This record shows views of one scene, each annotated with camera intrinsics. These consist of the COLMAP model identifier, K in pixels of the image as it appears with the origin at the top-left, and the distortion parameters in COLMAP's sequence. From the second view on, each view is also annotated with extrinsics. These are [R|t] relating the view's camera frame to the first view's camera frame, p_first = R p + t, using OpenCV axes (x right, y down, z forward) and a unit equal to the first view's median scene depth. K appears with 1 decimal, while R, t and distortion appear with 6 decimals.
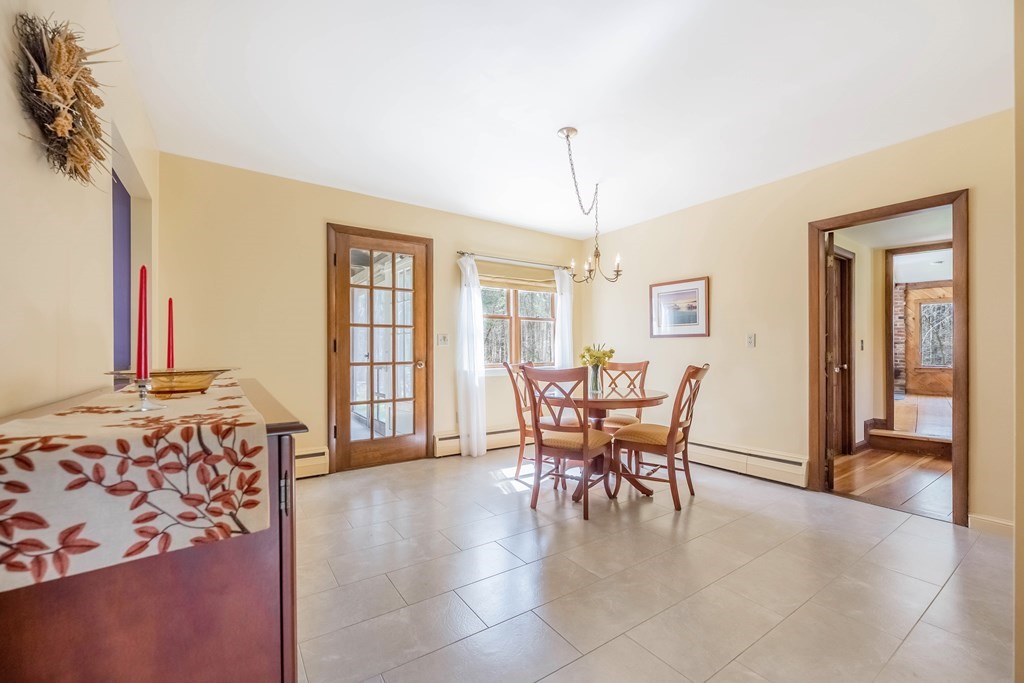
lens RADIAL K [[416.5, 0, 515.9], [0, 416.5, 347.9], [0, 0, 1]] dist [0.000698, 0.000253]
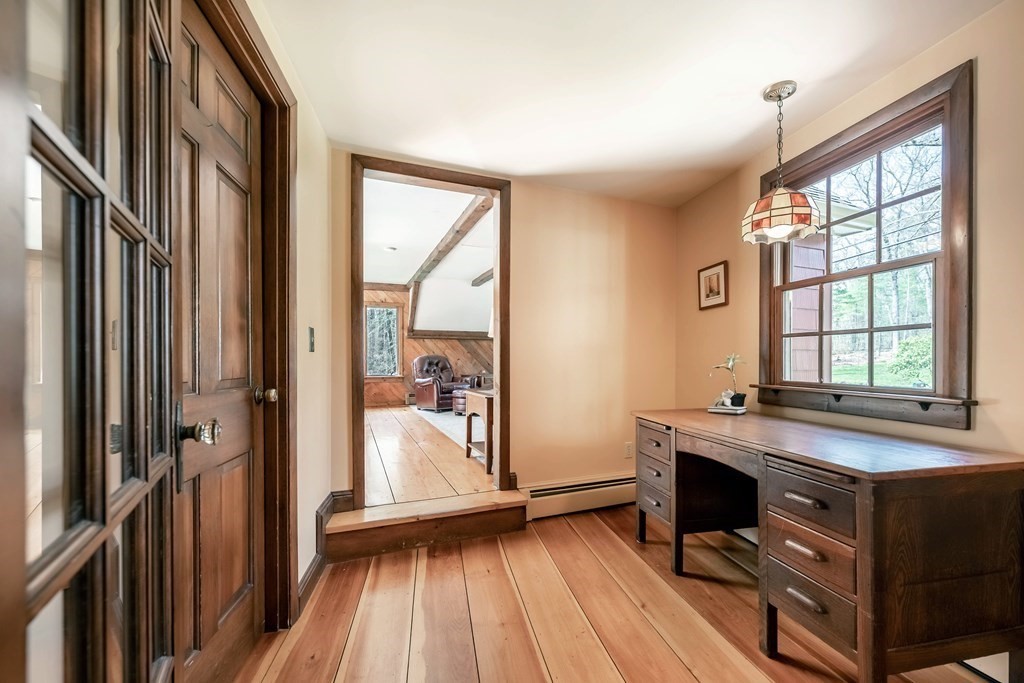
lens RADIAL K [[416.5, 0, 525.8], [0, 416.5, 360.4], [0, 0, 1]] dist [0.000698, 0.000253]
pose [[0.388548, -0.001561, 0.921427, 1.519187], [-0.004126, 0.999986, 0.003434, 0.035423], [-0.921419, -0.005136, 0.388536, 1.838798]]
